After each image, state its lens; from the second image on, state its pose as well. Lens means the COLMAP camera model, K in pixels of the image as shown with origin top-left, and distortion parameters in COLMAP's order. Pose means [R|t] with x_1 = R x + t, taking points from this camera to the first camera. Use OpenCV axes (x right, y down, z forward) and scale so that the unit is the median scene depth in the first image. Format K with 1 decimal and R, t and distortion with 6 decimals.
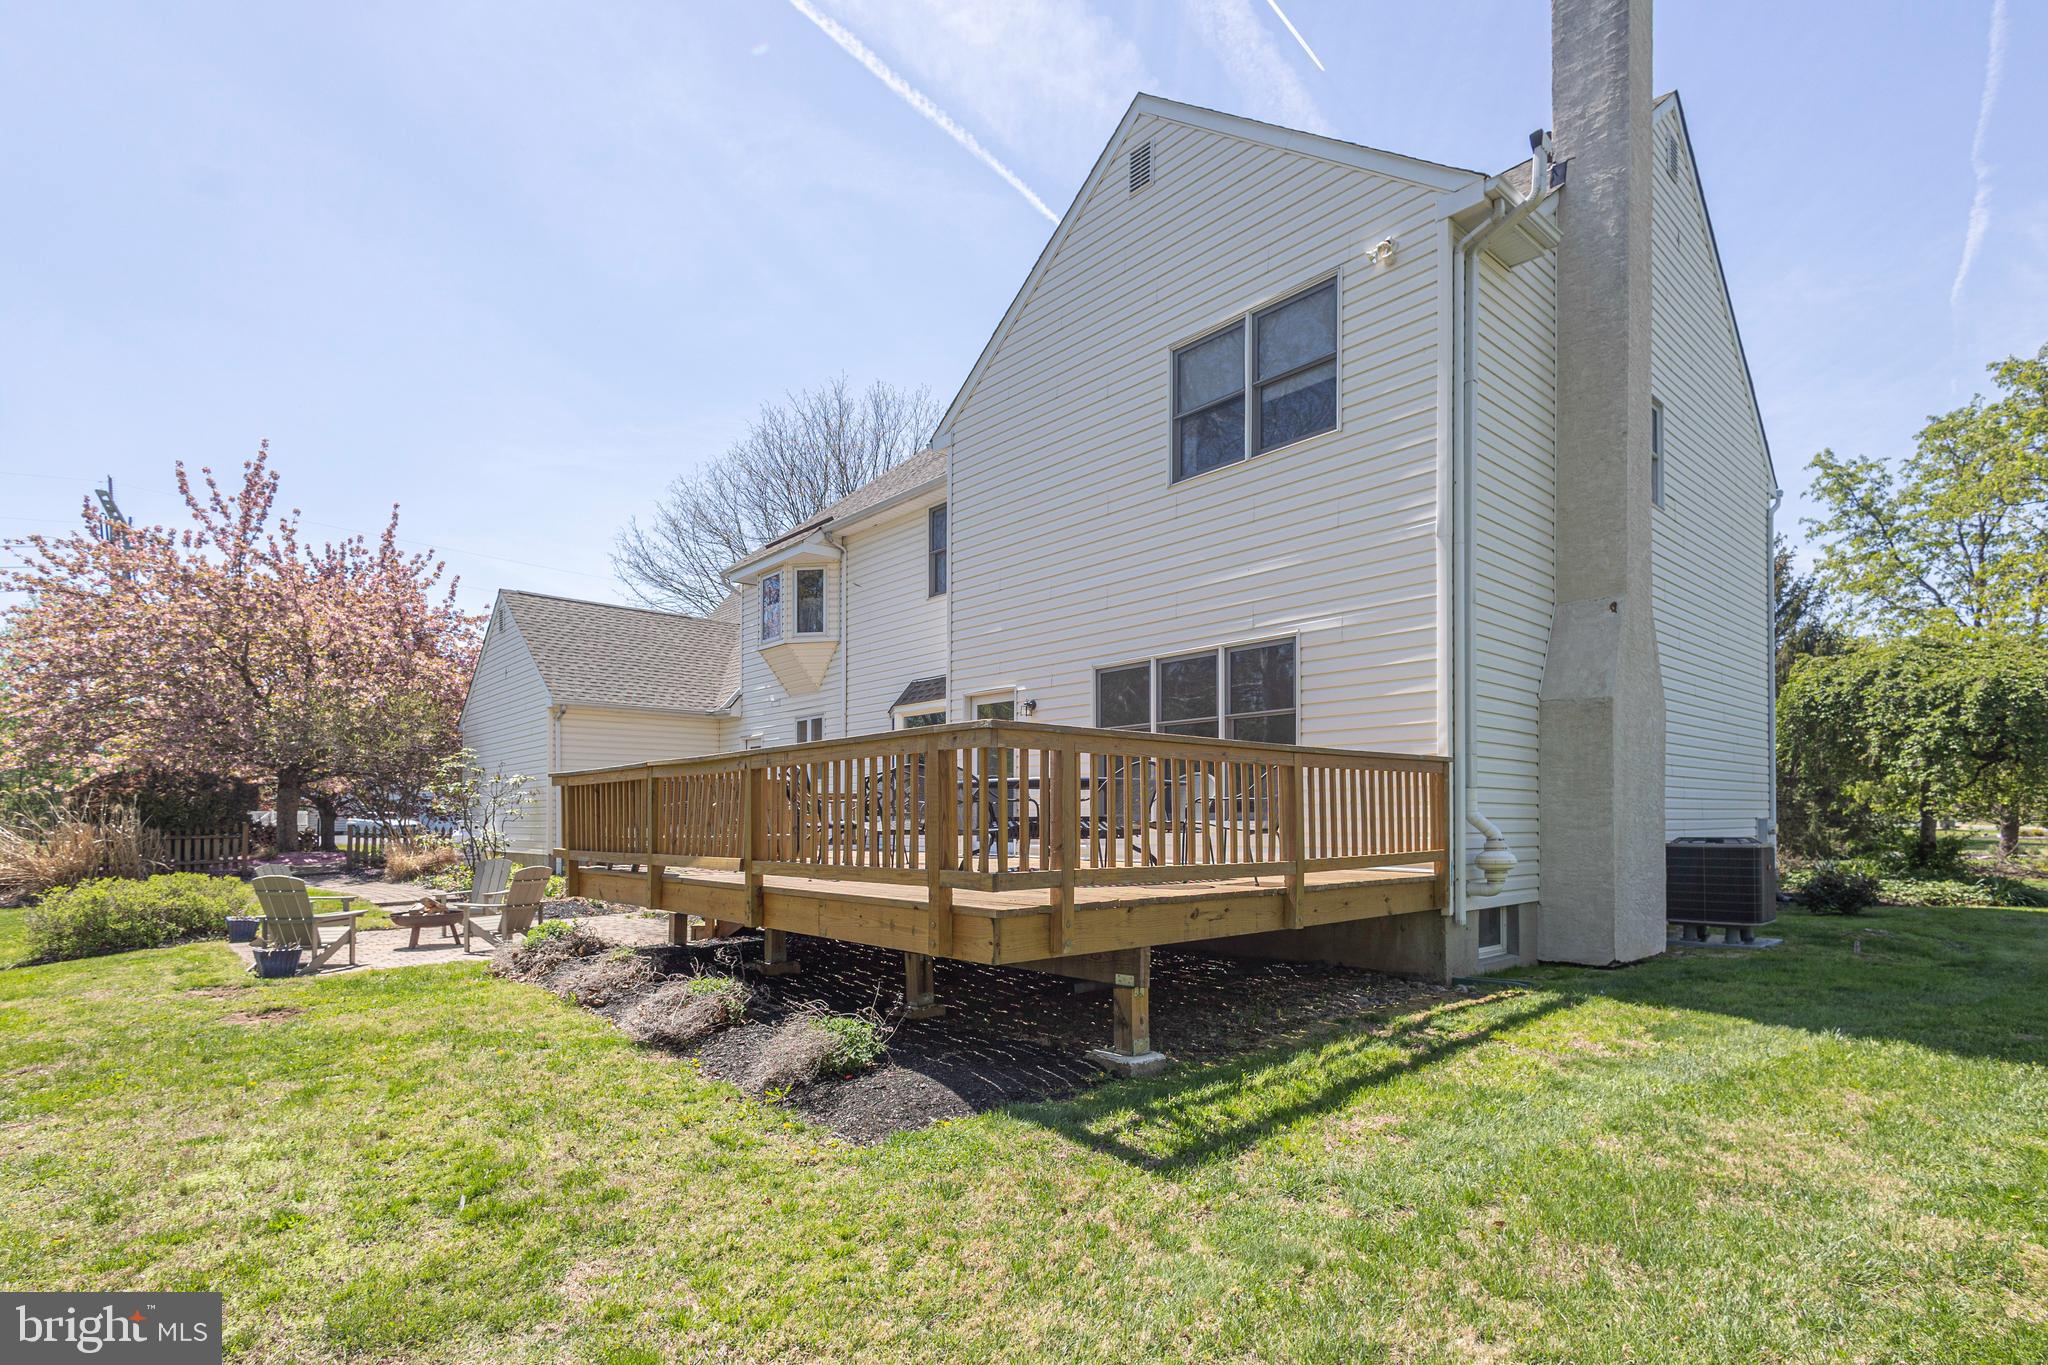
lens RADIAL K [[987.6, 0, 1025.0], [0, 987.6, 717.0], [0, 0, 1]] dist [-0.000882, -0.000053]
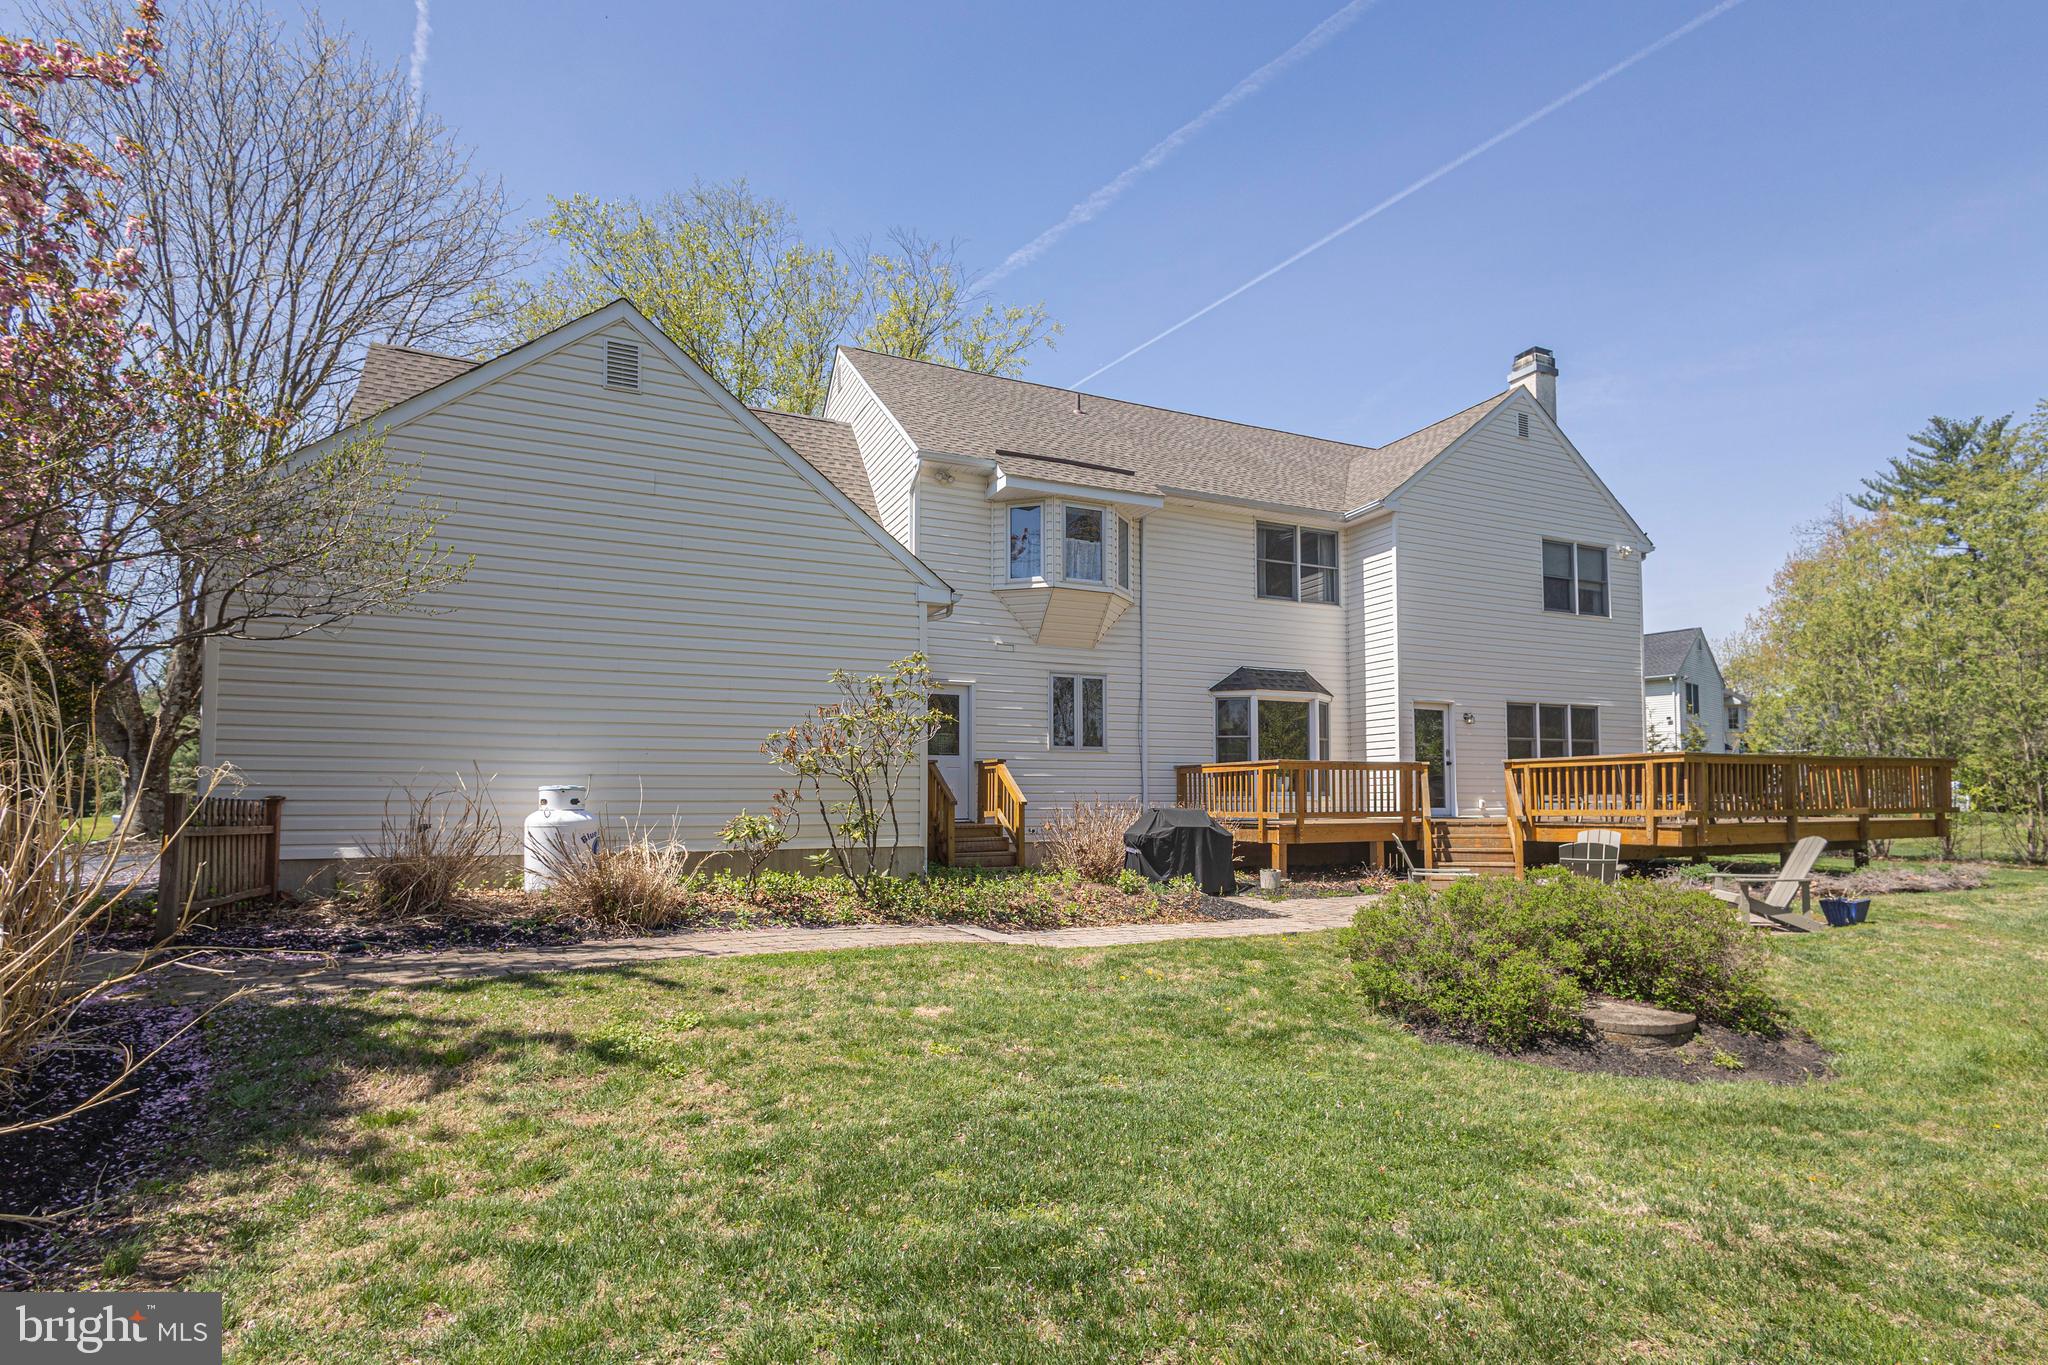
lens RADIAL K [[994.6, 0, 1021.1], [0, 994.6, 778.7], [0, 0, 1]] dist [0.000189, -0.000037]
pose [[0.260758, -0.005540, 0.965388, -1.957149], [-0.105193, 0.993866, 0.034116, 0.123966], [-0.959656, -0.110448, 0.258576, 1.426921]]
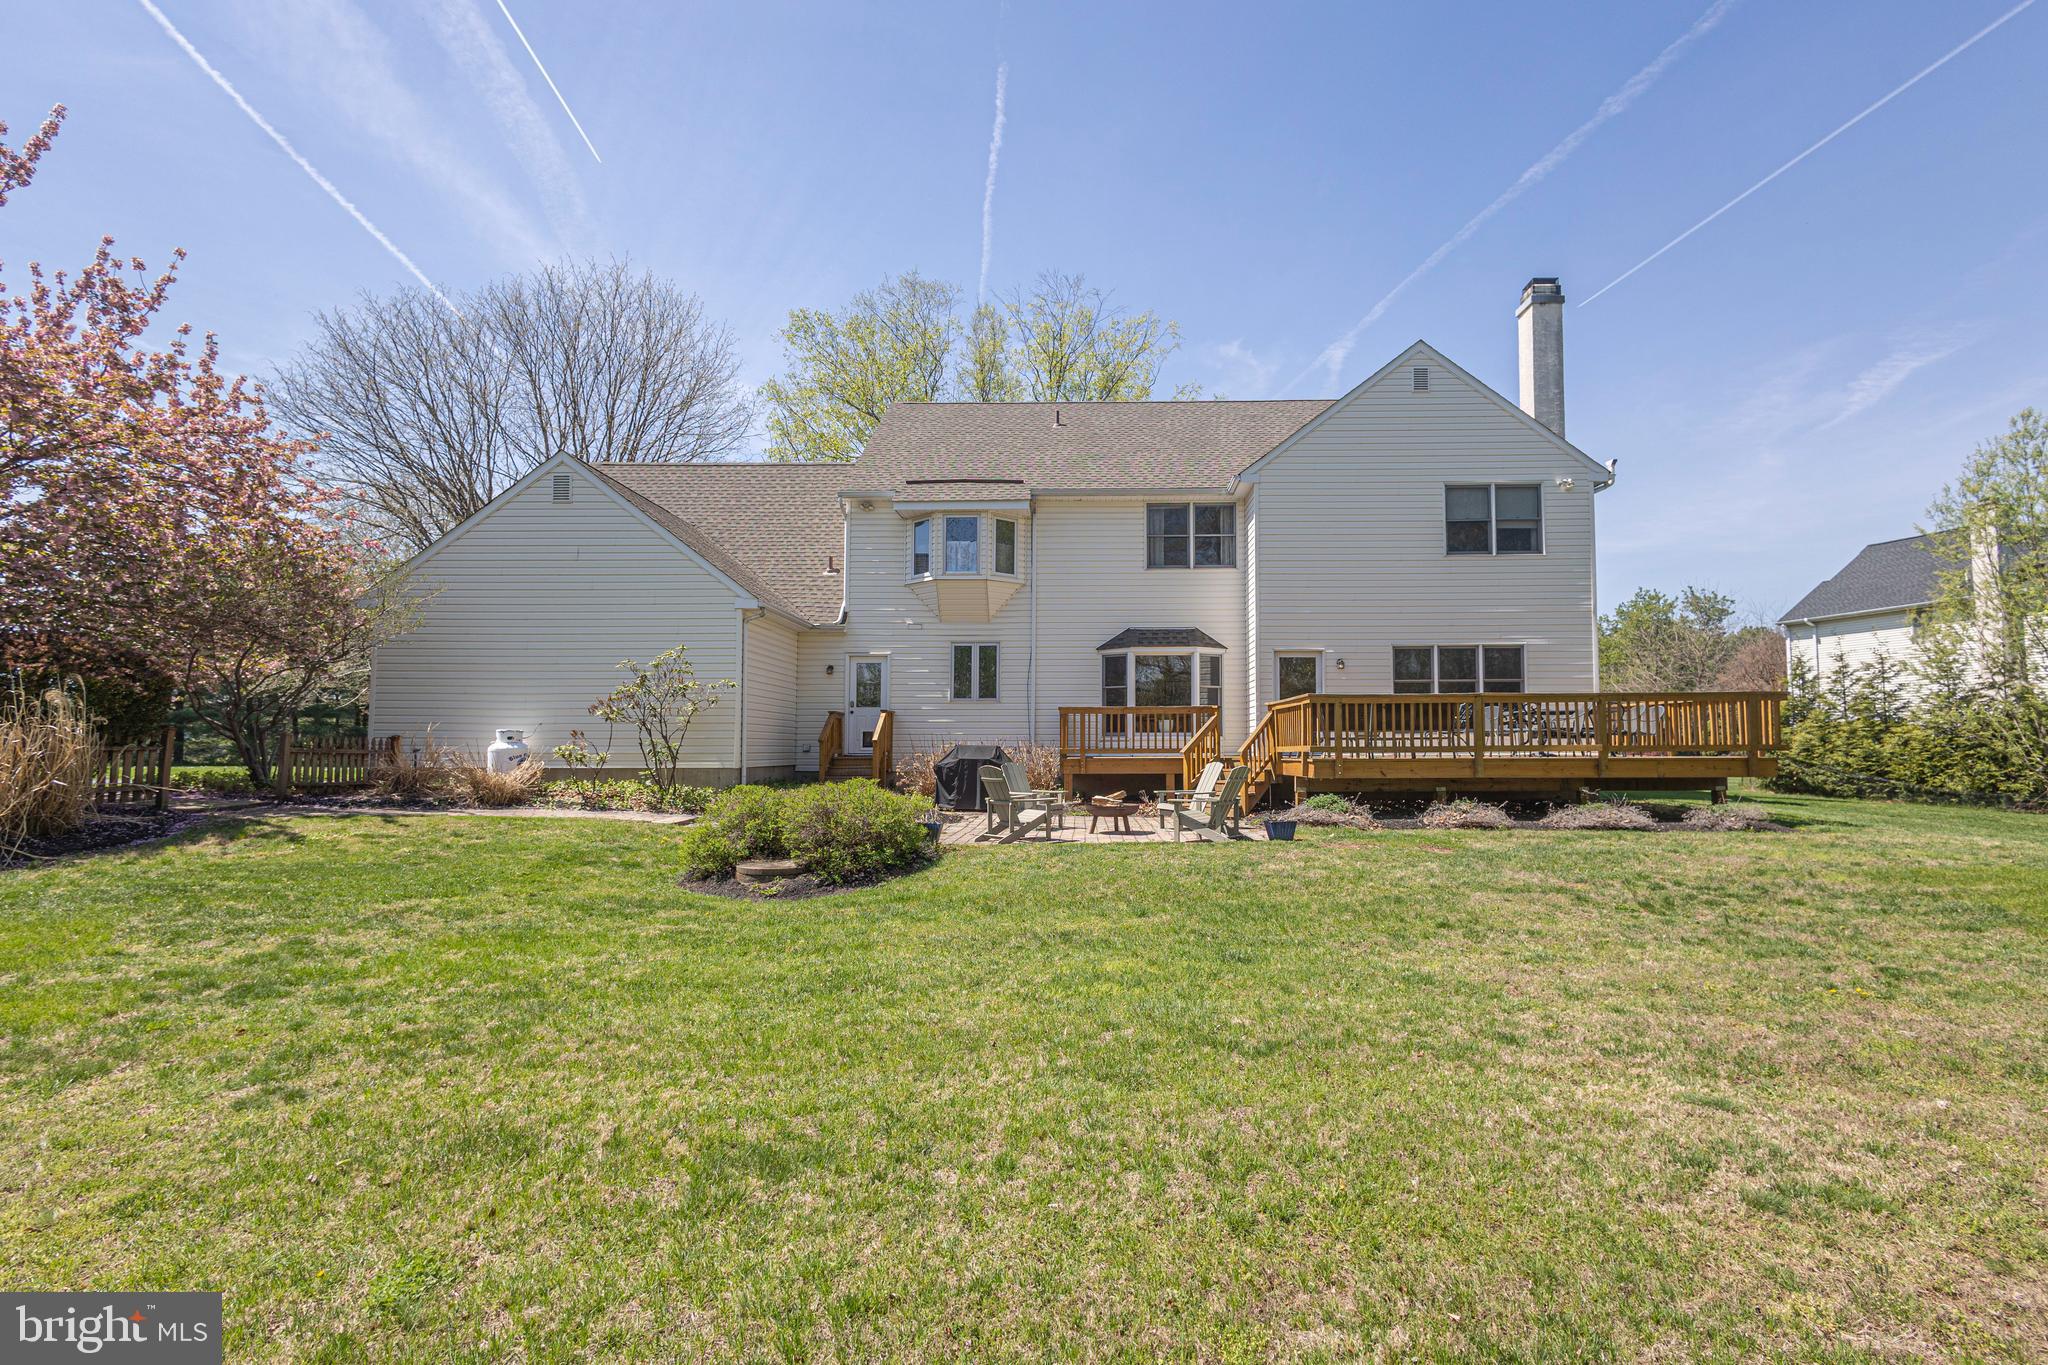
lens RADIAL K [[935.2, 0, 1021.6], [0, 935.2, 728.7], [0, 0, 1]] dist [-0.000038, 0.000046]
pose [[0.661239, -0.009994, 0.750109, -1.791838], [-0.071279, 0.994550, 0.076086, 0.022663], [-0.746781, -0.103778, 0.656923, 0.372618]]
